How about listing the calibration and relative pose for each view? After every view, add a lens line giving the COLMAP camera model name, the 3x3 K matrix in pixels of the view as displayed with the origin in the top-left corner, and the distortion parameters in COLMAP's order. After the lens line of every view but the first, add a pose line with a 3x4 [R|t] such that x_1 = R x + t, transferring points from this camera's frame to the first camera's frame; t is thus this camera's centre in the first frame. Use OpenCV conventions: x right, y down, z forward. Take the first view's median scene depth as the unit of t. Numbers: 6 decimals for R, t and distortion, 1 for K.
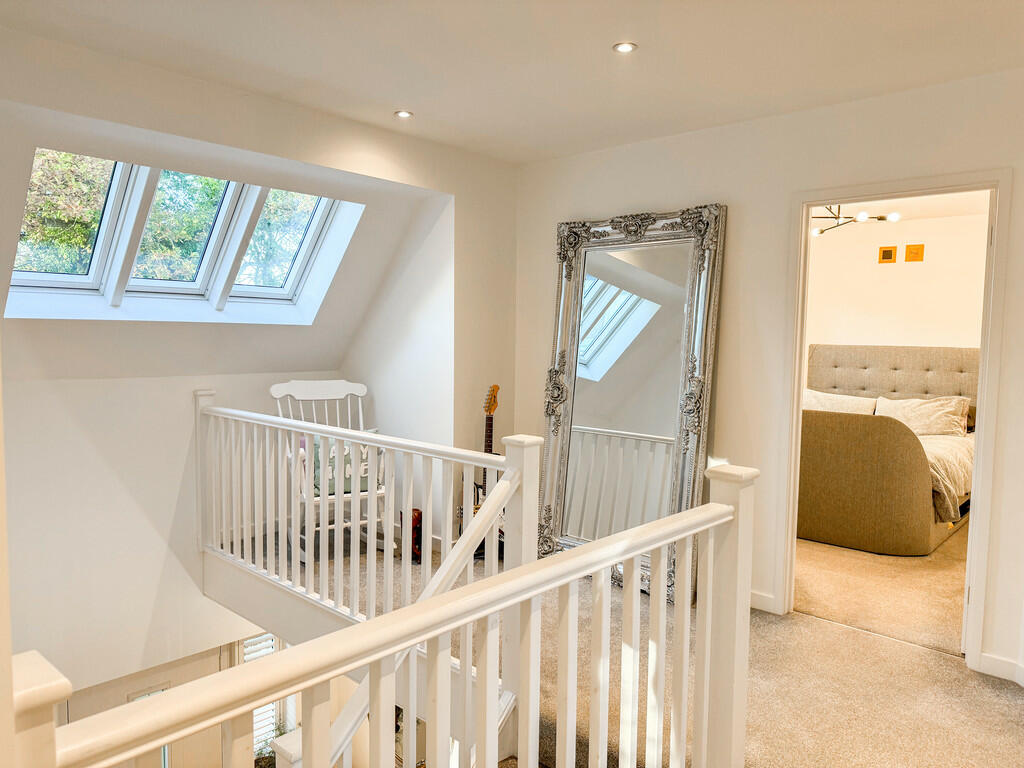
lens RADIAL K [[743.2, 0, 521.1], [0, 743.2, 384.0], [0, 0, 1]] dist [0.036096, -0.043961]
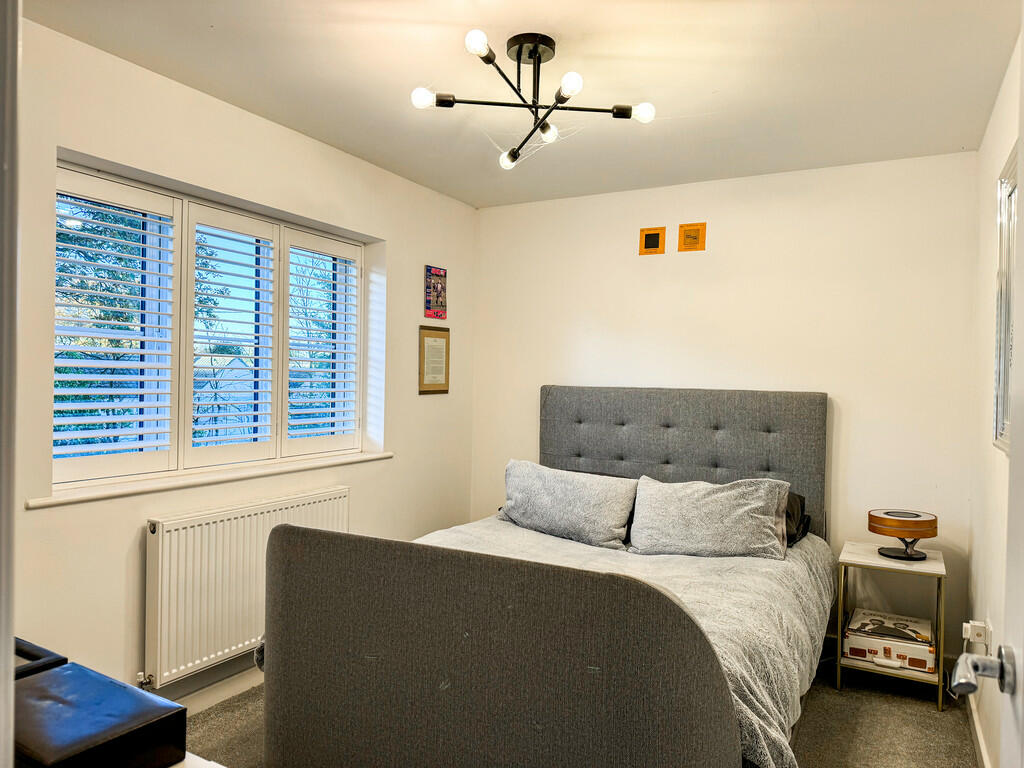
lens RADIAL K [[743.2, 0, 505.0], [0, 743.2, 385.5], [0, 0, 1]] dist [0.036096, -0.043961]
pose [[0.974184, 0.000012, 0.225755, 0.250184], [0.012276, 0.998518, -0.053028, -0.023491], [-0.225421, 0.054430, 0.972740, 0.468332]]
